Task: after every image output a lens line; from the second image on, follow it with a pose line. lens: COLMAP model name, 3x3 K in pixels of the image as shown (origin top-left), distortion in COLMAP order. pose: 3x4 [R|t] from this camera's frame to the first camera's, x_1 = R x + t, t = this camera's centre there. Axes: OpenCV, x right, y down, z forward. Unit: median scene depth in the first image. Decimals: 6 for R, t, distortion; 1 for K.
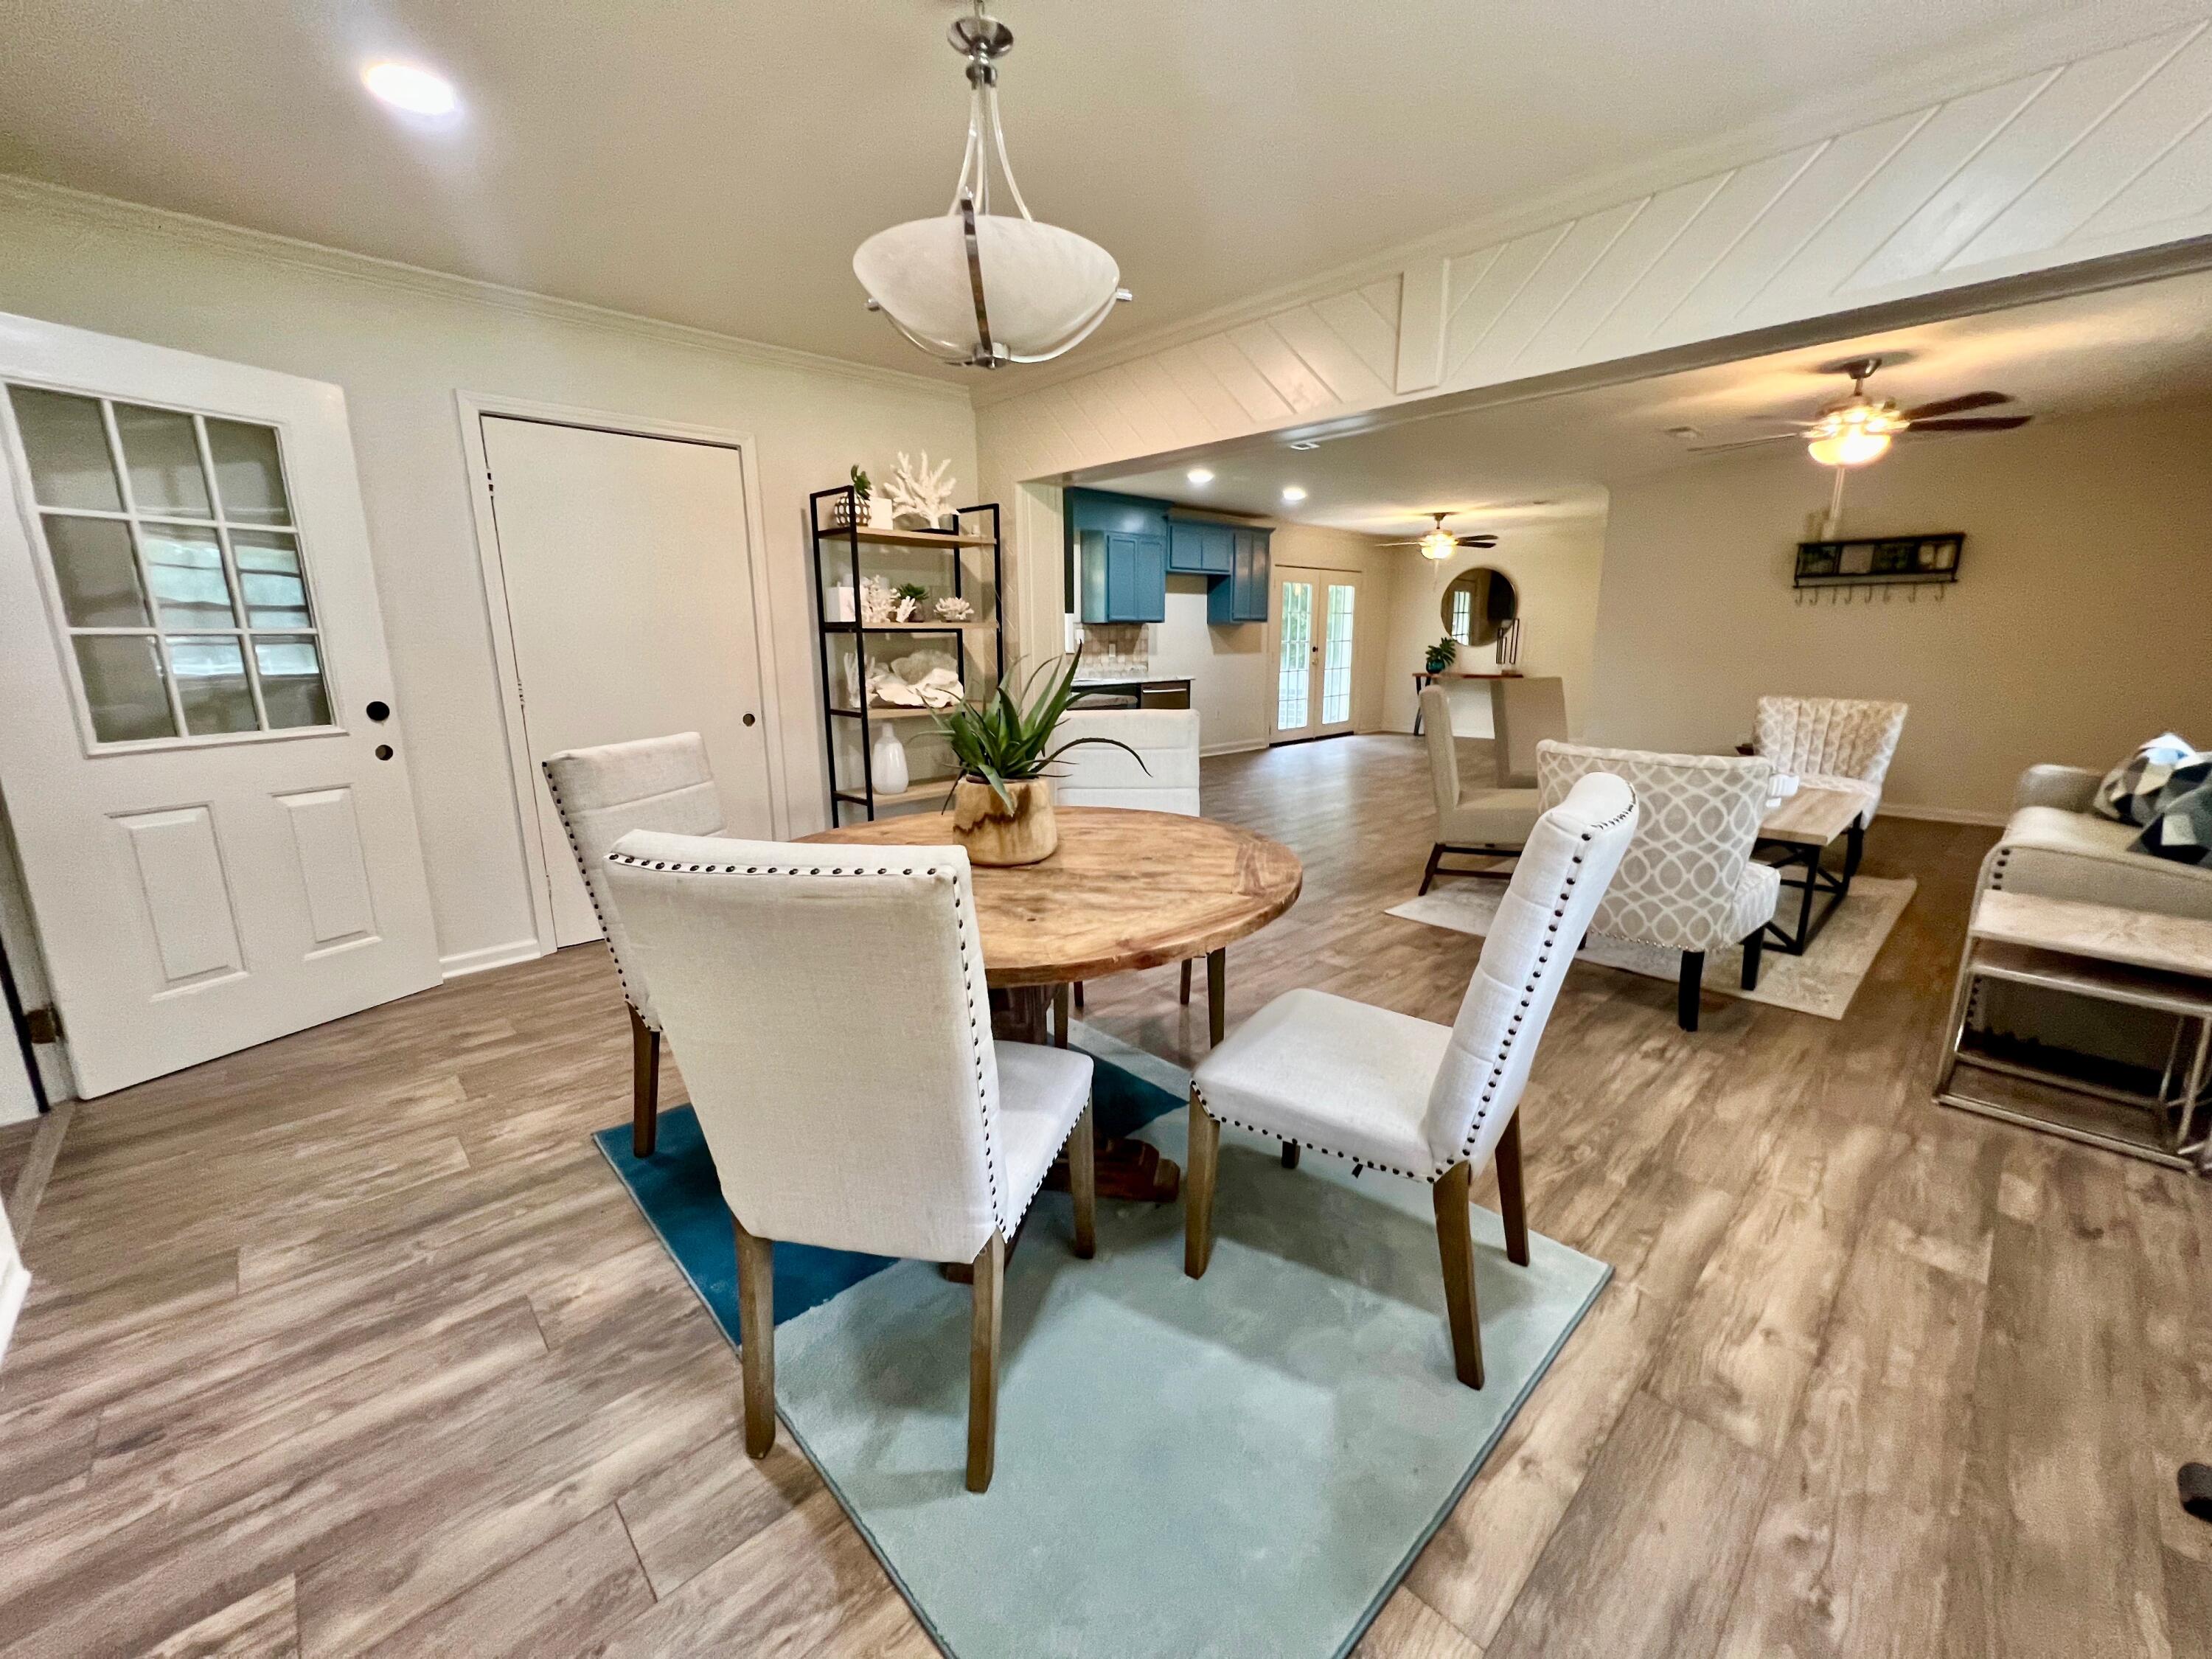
lens RADIAL K [[886.4, 0, 1106.0], [0, 886.4, 829.5], [0, 0, 1]] dist [0.000163, 0.000414]
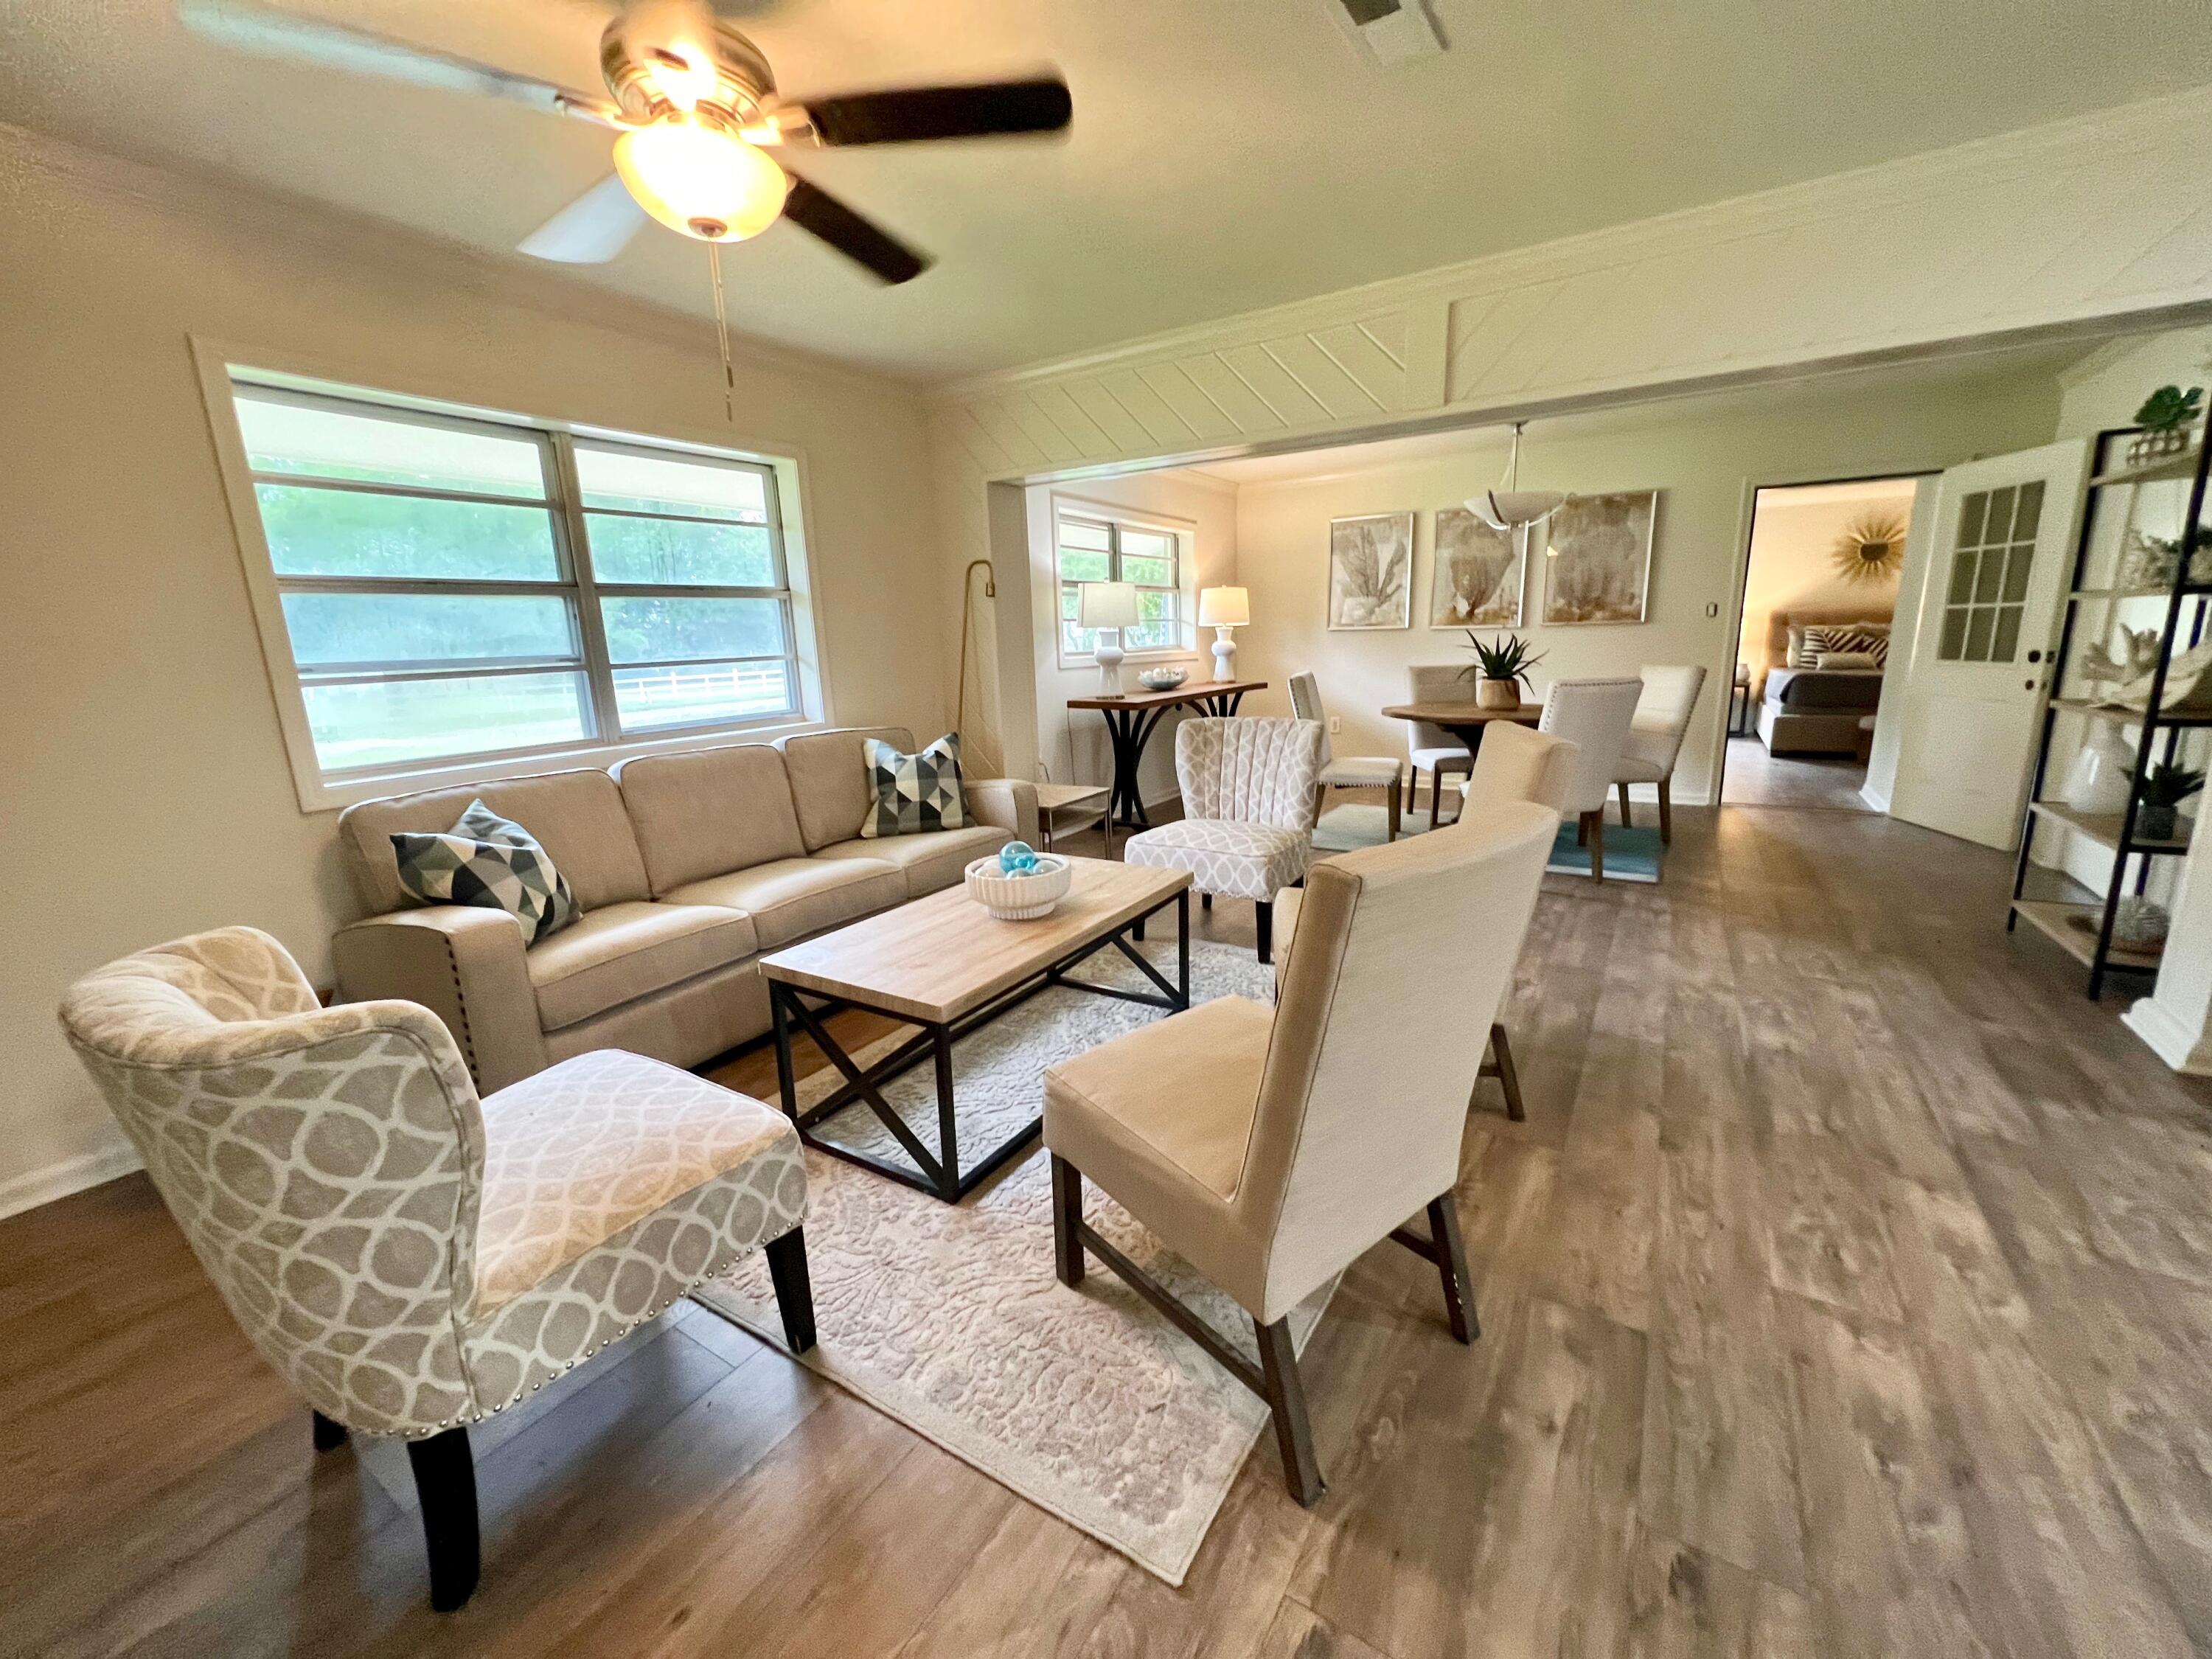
lens RADIAL K [[886.4, 0, 1106.0], [0, 886.4, 829.5], [0, 0, 1]] dist [0.000163, 0.000414]
pose [[-0.968647, 0.087482, -0.232529, 1.069318], [-0.017360, 0.909832, 0.414614, -0.461686], [0.247833, 0.405652, -0.879787, 2.045799]]
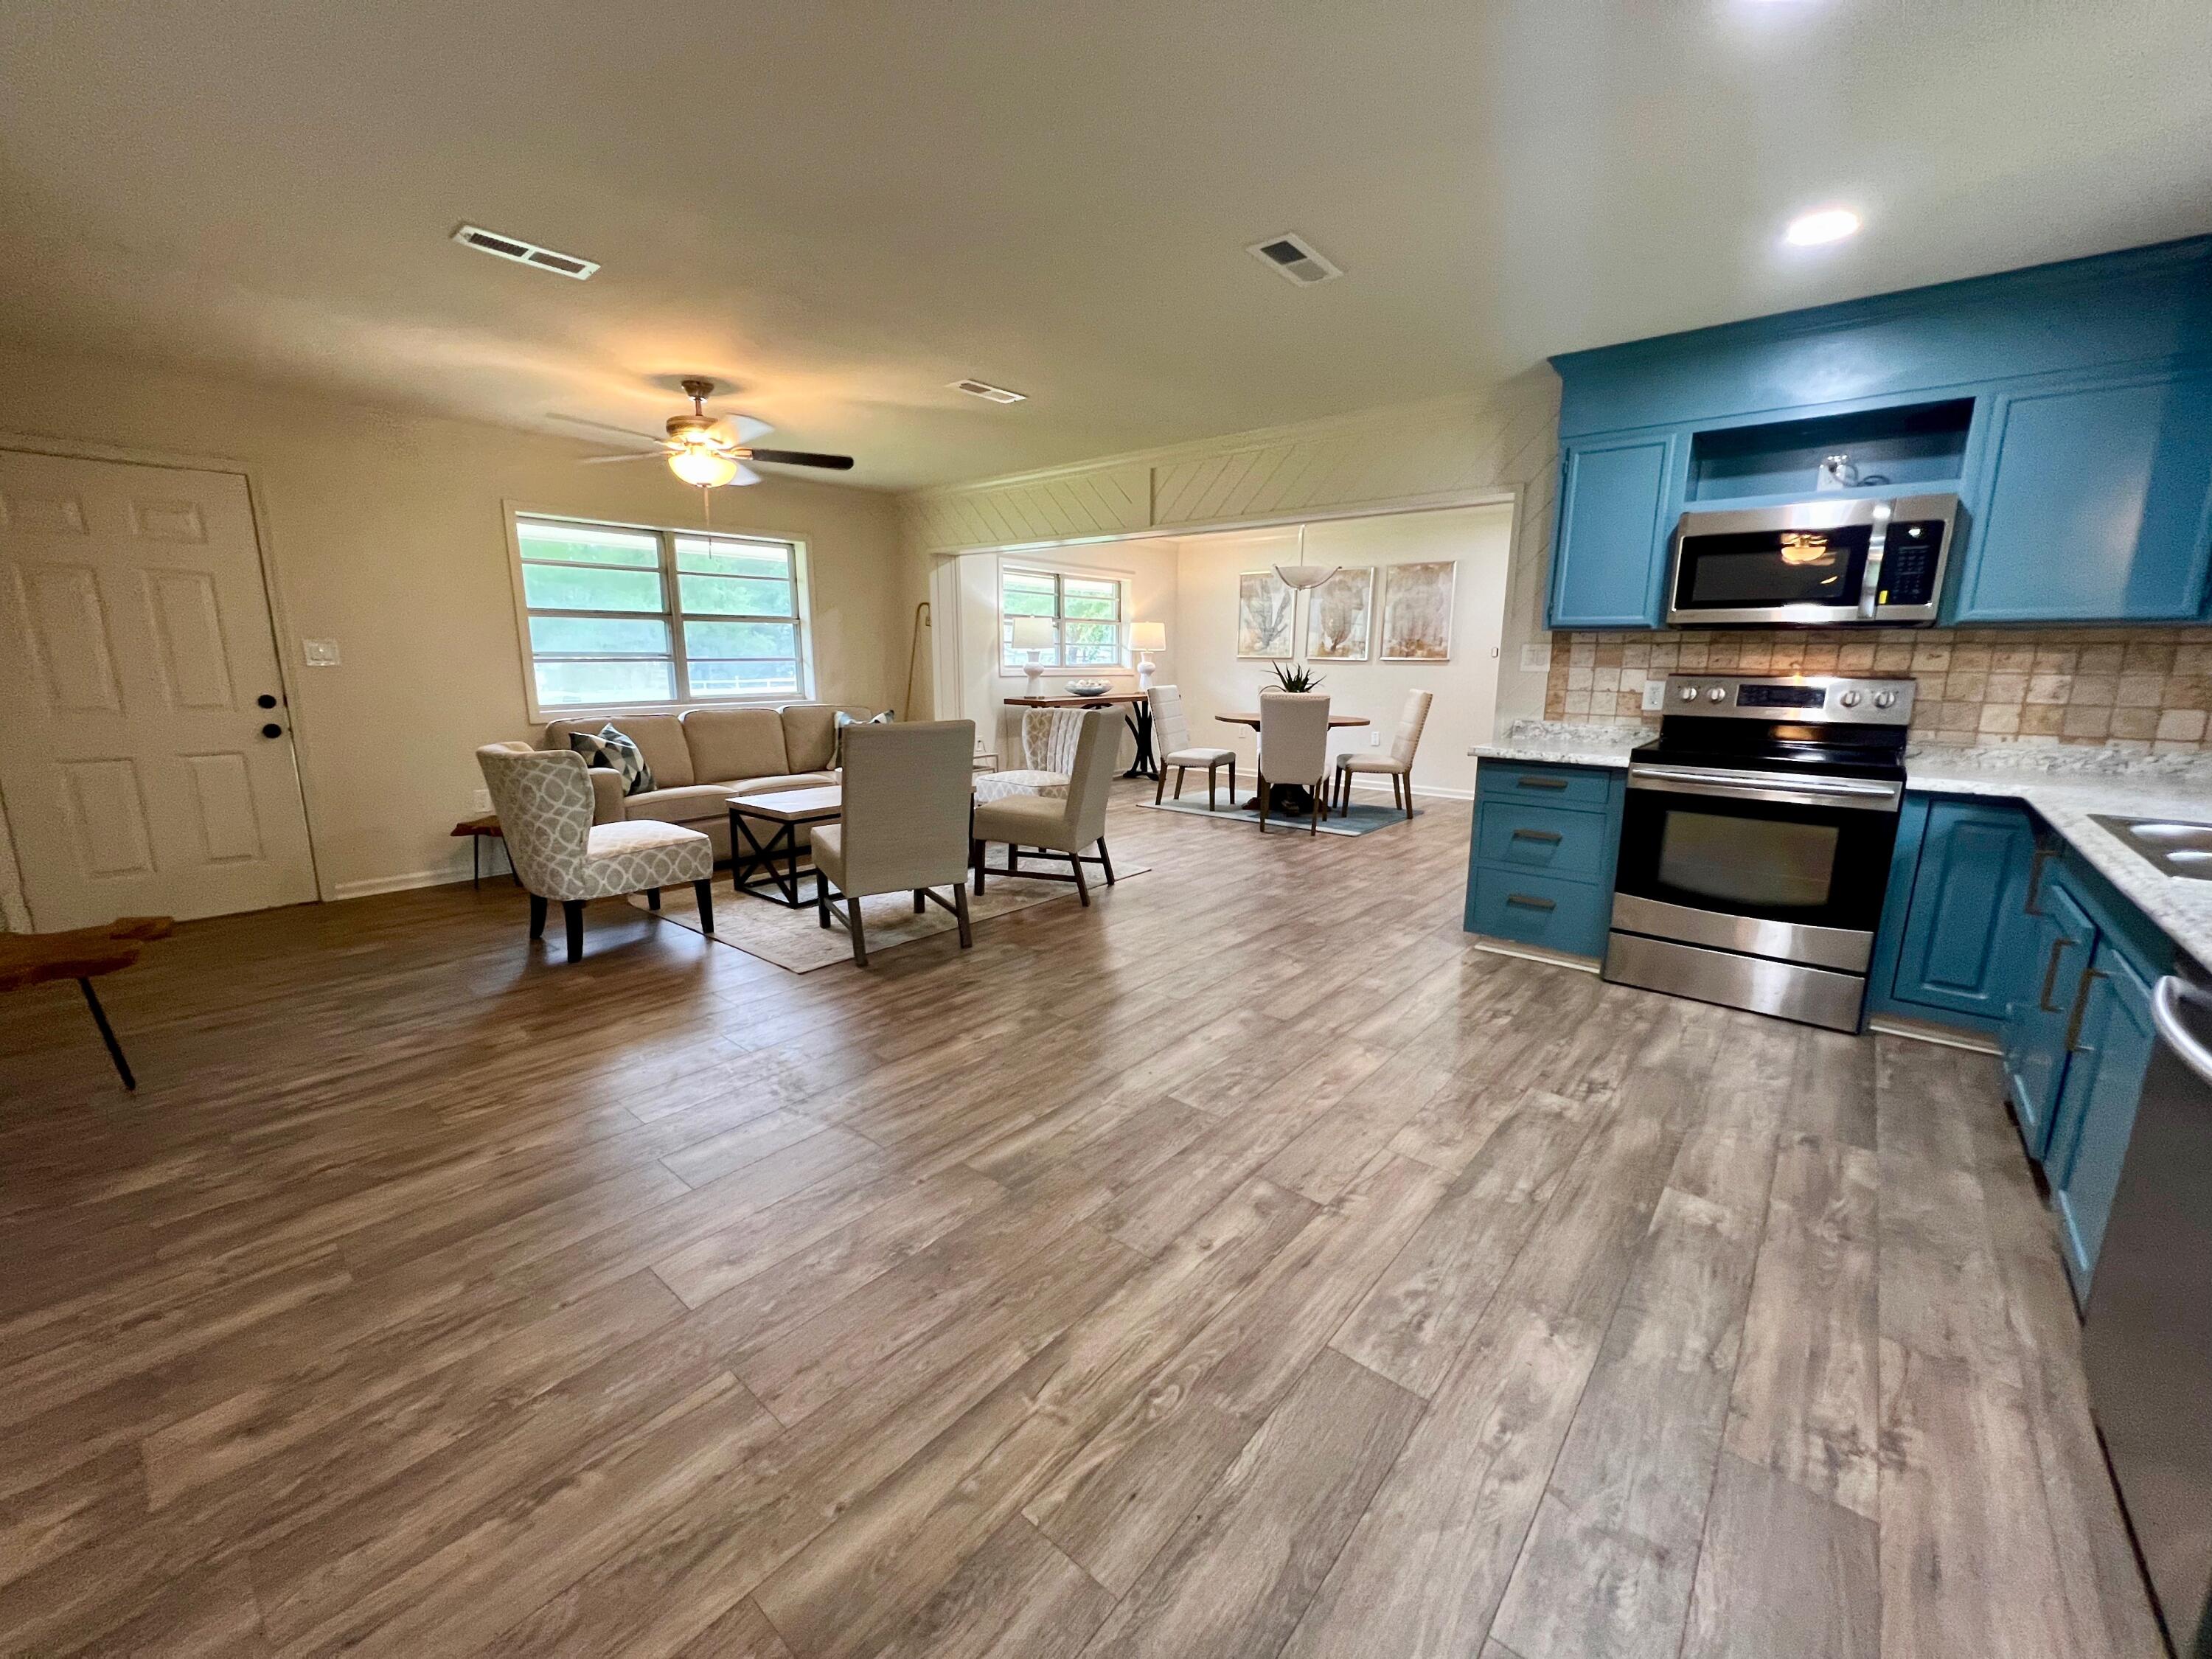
lens RADIAL K [[888.8, 0, 1106.0], [0, 888.8, 829.5], [0, 0, 1]] dist [0.000759, 0.000338]
pose [[-0.993469, 0.021548, -0.112051, 0.701405], [-0.024893, 0.917425, 0.397130, -0.636949], [0.111356, 0.397326, -0.910896, 2.878833]]
